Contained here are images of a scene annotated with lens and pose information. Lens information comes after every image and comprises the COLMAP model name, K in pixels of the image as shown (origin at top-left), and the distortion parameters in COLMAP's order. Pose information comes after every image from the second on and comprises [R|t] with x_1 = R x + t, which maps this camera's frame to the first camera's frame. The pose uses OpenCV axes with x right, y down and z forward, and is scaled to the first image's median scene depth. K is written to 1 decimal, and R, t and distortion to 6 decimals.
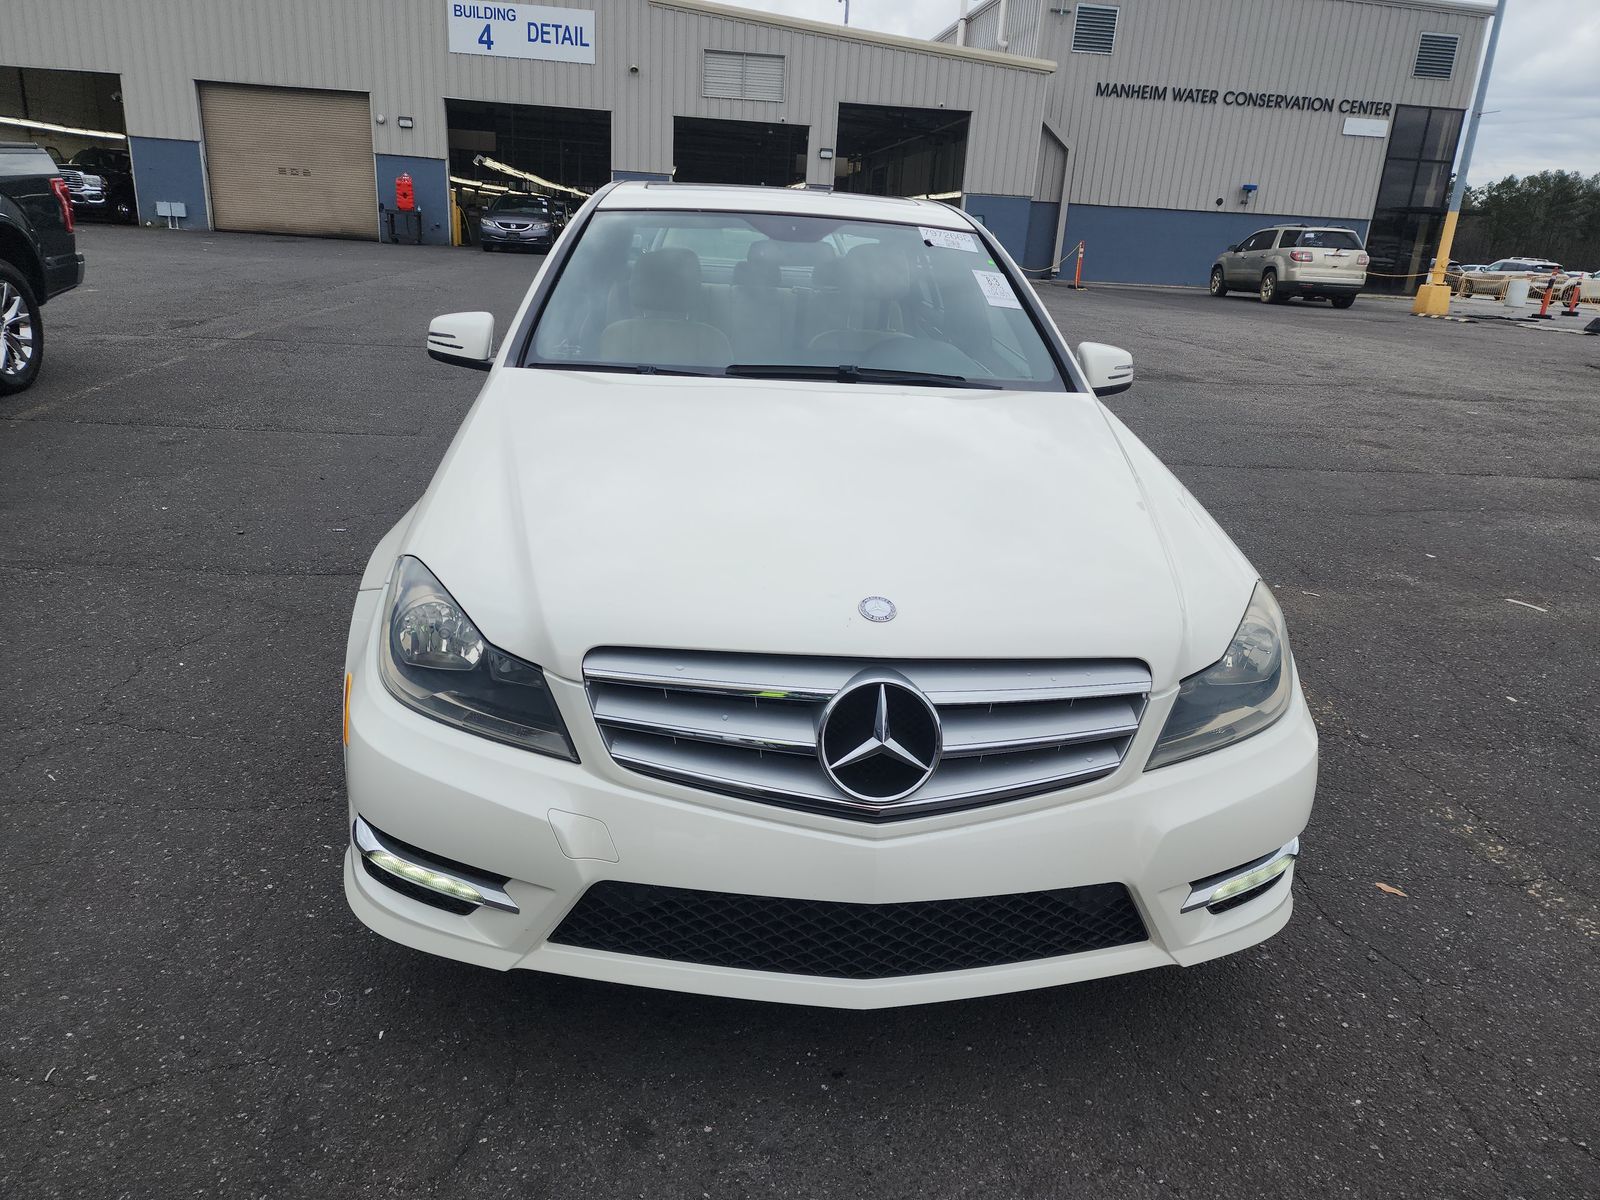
lens RADIAL K [[1088.9, 0, 800.9], [0, 1088.9, 610.3], [0, 0, 1]] dist [0.052440, -0.037778]
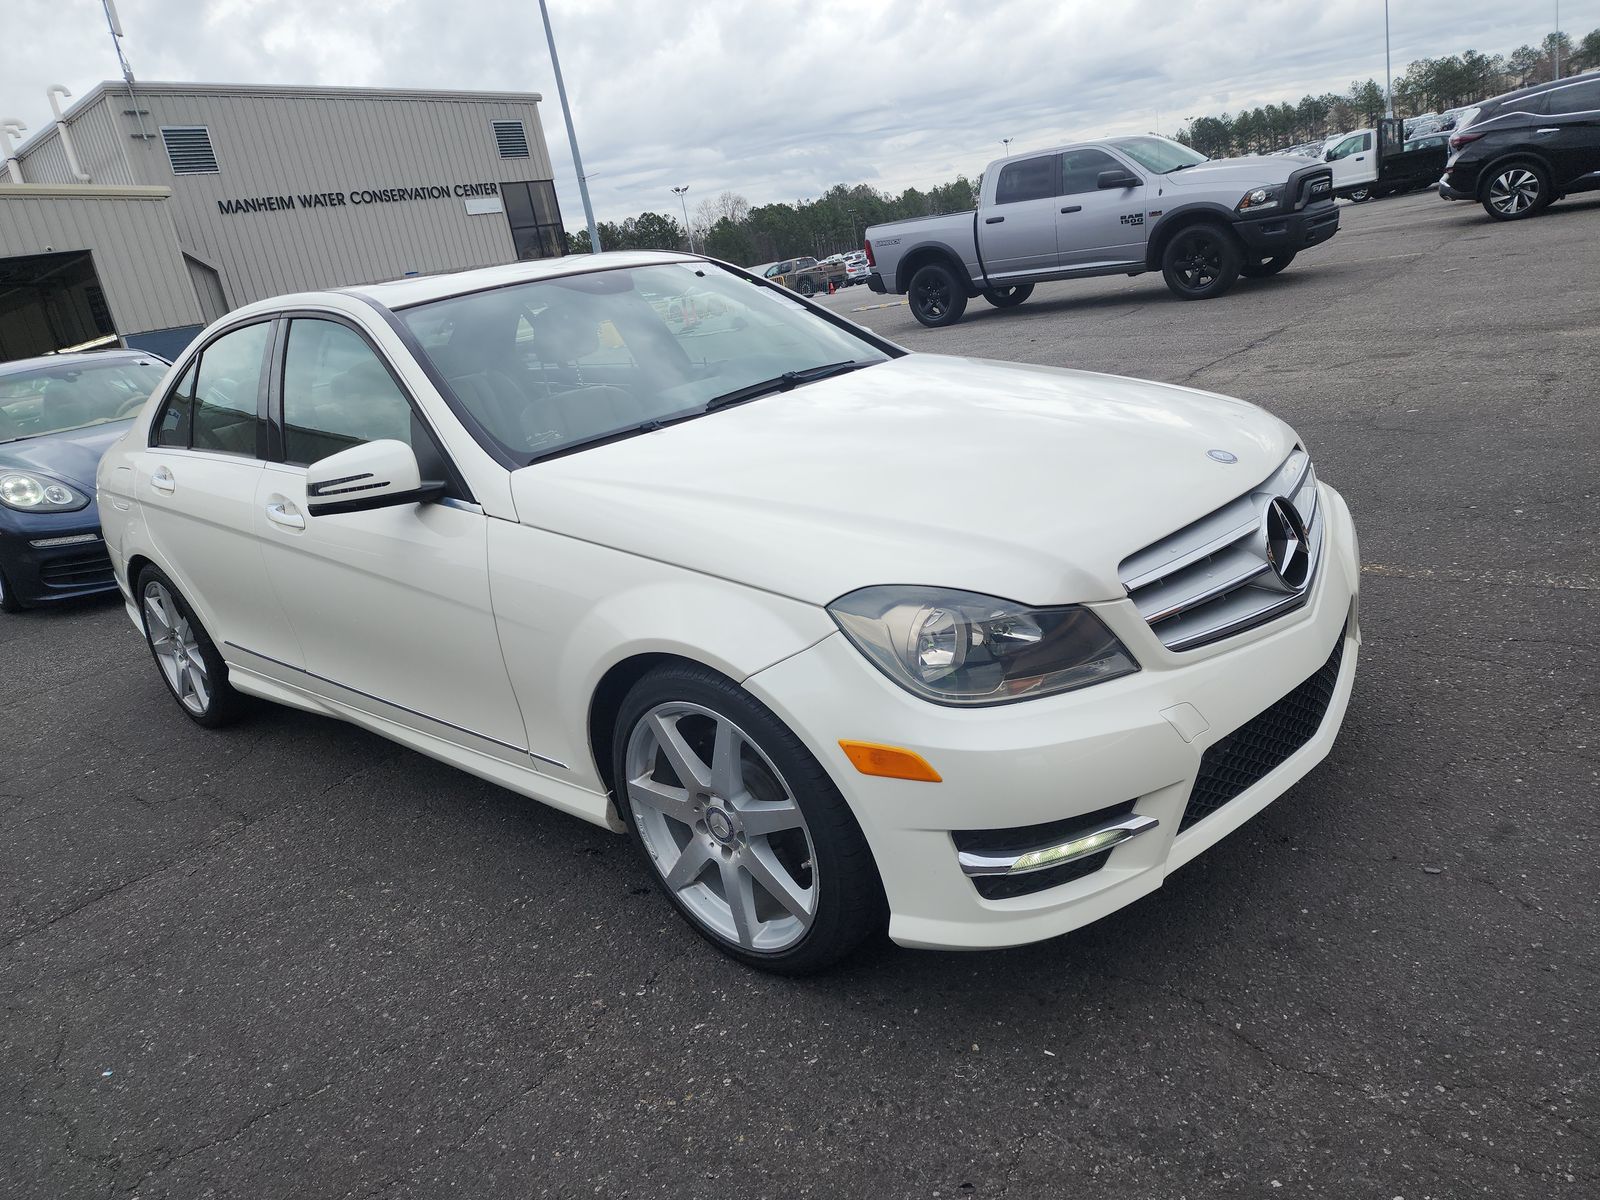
lens RADIAL K [[1088.9, 0, 792.2], [0, 1088.9, 588.0], [0, 0, 1]] dist [0.052440, -0.037778]
pose [[0.695189, -0.365874, 0.618748, -0.102565], [0.426173, 0.902962, 0.055111, -0.013428], [-0.578869, 0.225381, 0.783654, 0.030192]]
